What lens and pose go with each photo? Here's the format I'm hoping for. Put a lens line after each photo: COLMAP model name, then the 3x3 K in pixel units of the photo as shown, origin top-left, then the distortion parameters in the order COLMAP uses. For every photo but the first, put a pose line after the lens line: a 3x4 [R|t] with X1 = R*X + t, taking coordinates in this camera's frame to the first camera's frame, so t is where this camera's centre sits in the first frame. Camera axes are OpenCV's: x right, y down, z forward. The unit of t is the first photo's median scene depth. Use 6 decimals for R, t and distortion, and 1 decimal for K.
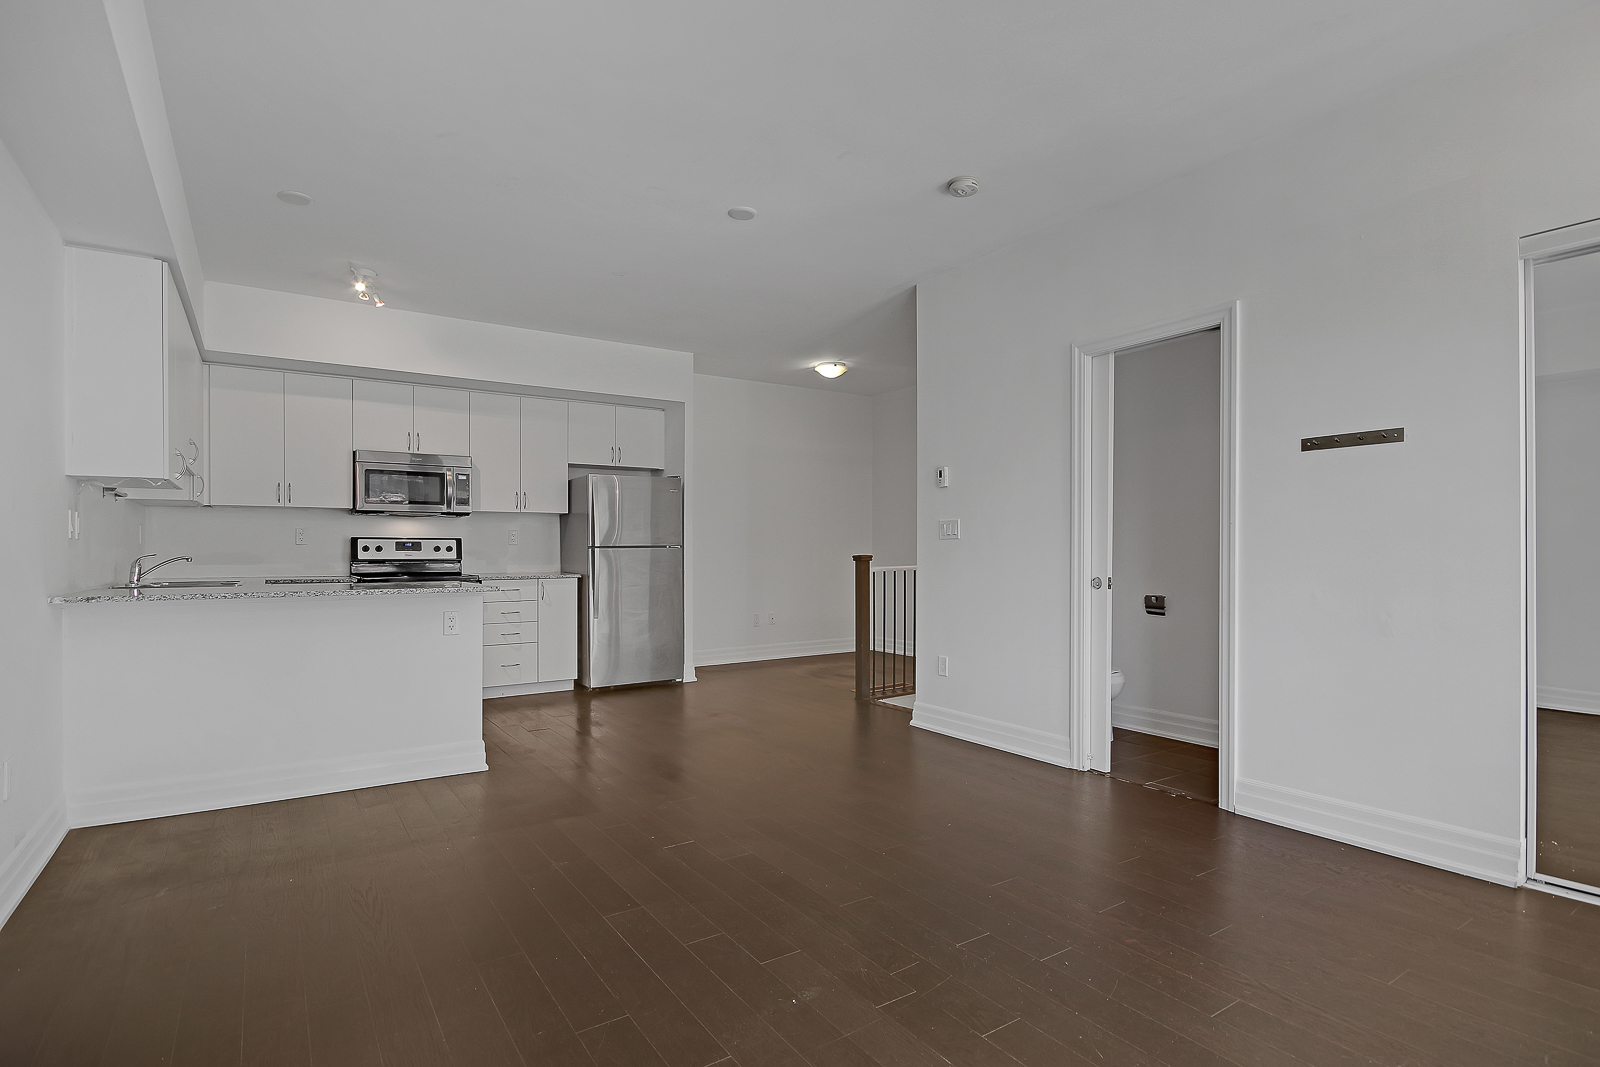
lens RADIAL K [[768.1, 0, 783.2], [0, 768.1, 544.6], [0, 0, 1]] dist [-0.009326, 0.000326]
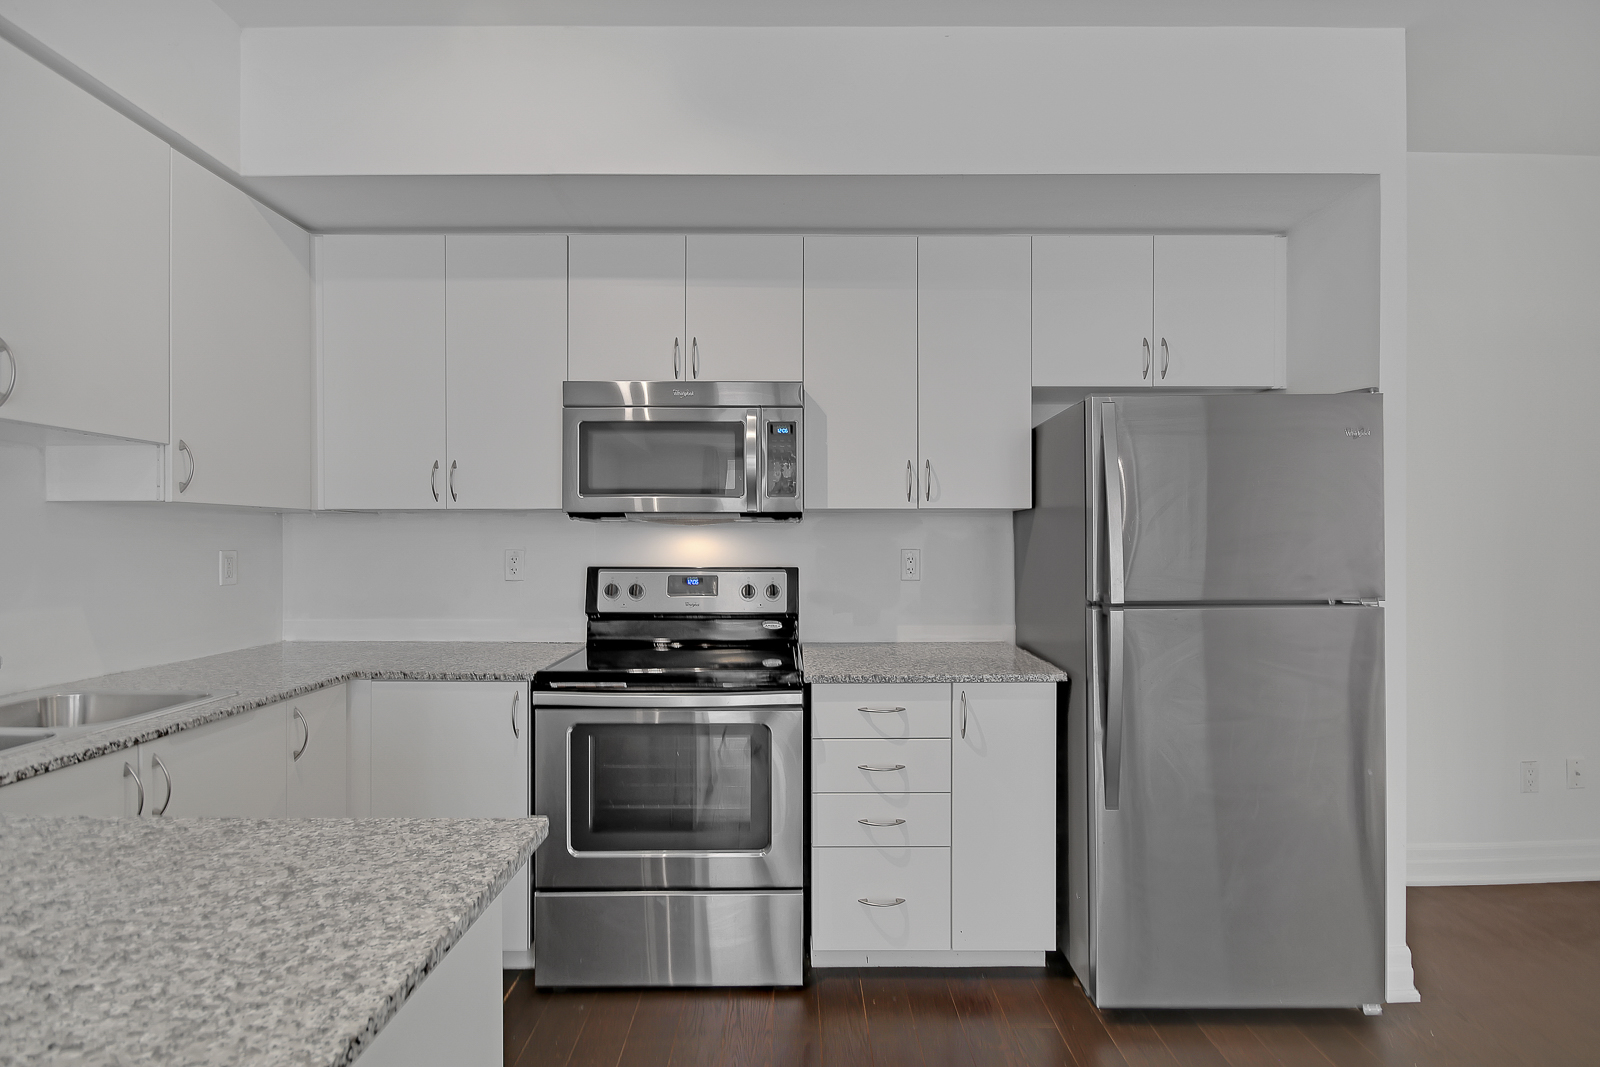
lens RADIAL K [[768.1, 0, 795.2], [0, 768.1, 542.4], [0, 0, 1]] dist [-0.009326, 0.000326]
pose [[0.836257, 0.002682, -0.548331, -0.174095], [0.001095, 0.999978, 0.006562, -0.027413], [0.548336, -0.006088, 0.836236, 0.634005]]
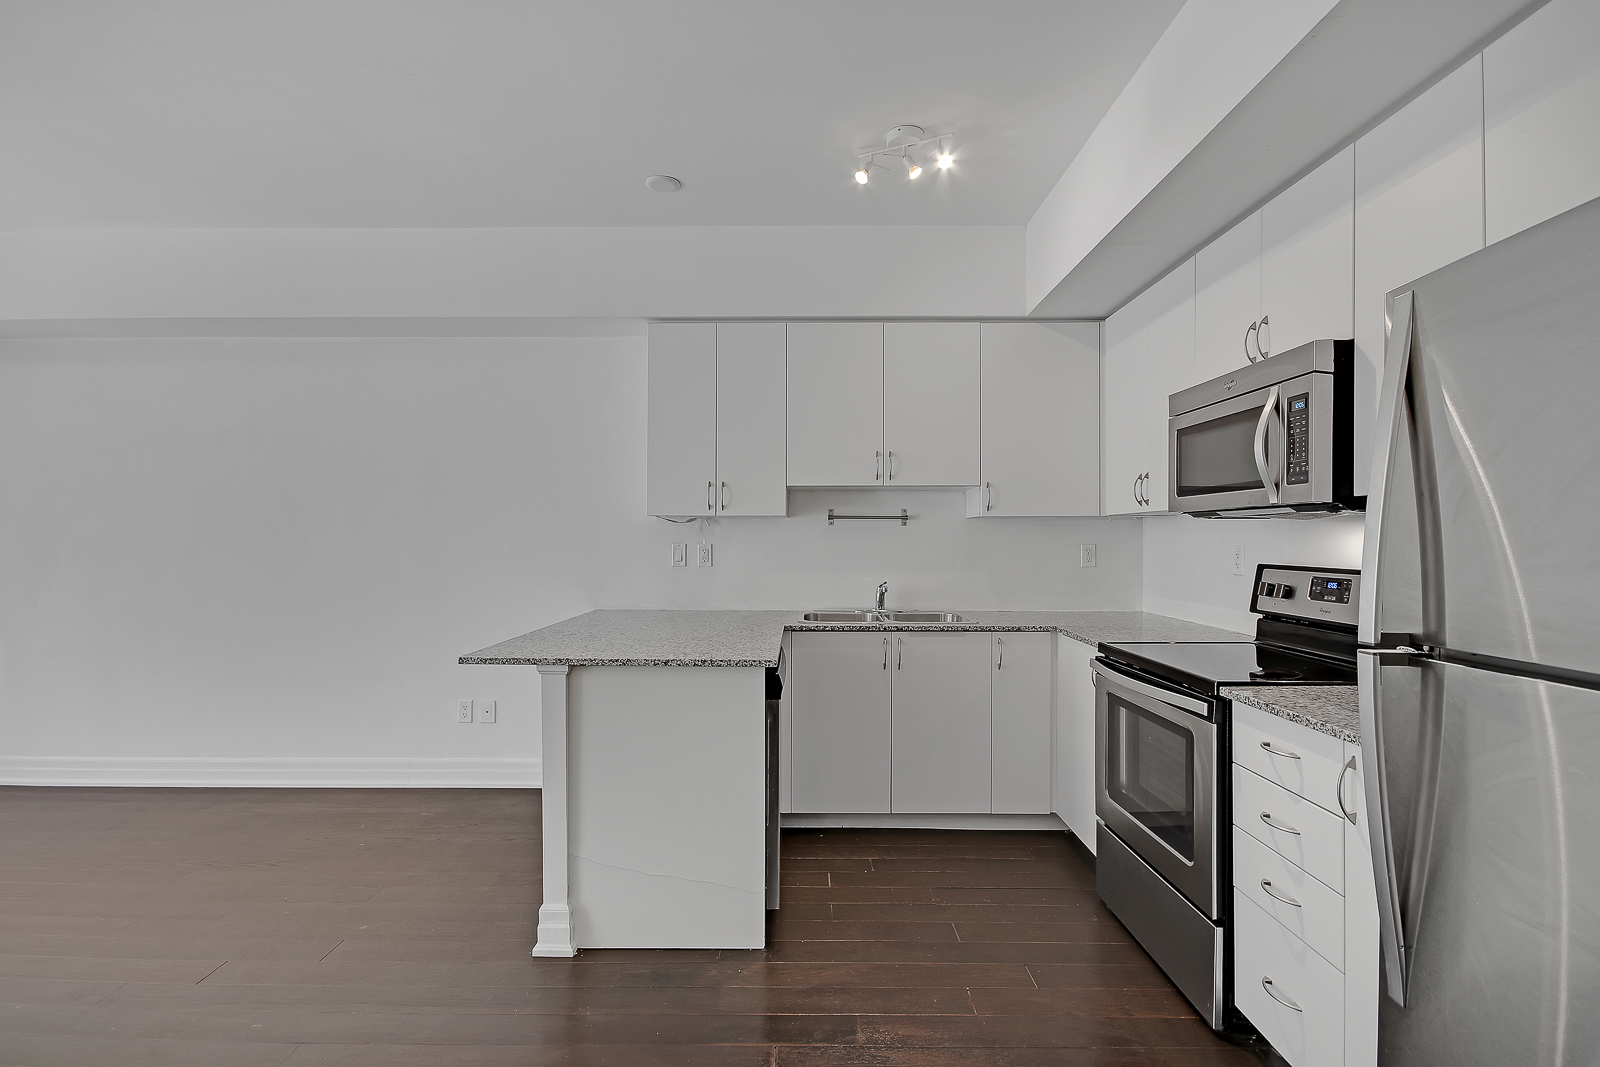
lens RADIAL K [[768.1, 0, 797.1], [0, 768.1, 540.7], [0, 0, 1]] dist [-0.009326, 0.000326]
pose [[-0.547836, 0.001383, -0.836584, 0.007127], [0.002777, 0.999996, -0.000165, -0.024653], [0.836581, -0.002414, -0.547838, 0.979742]]
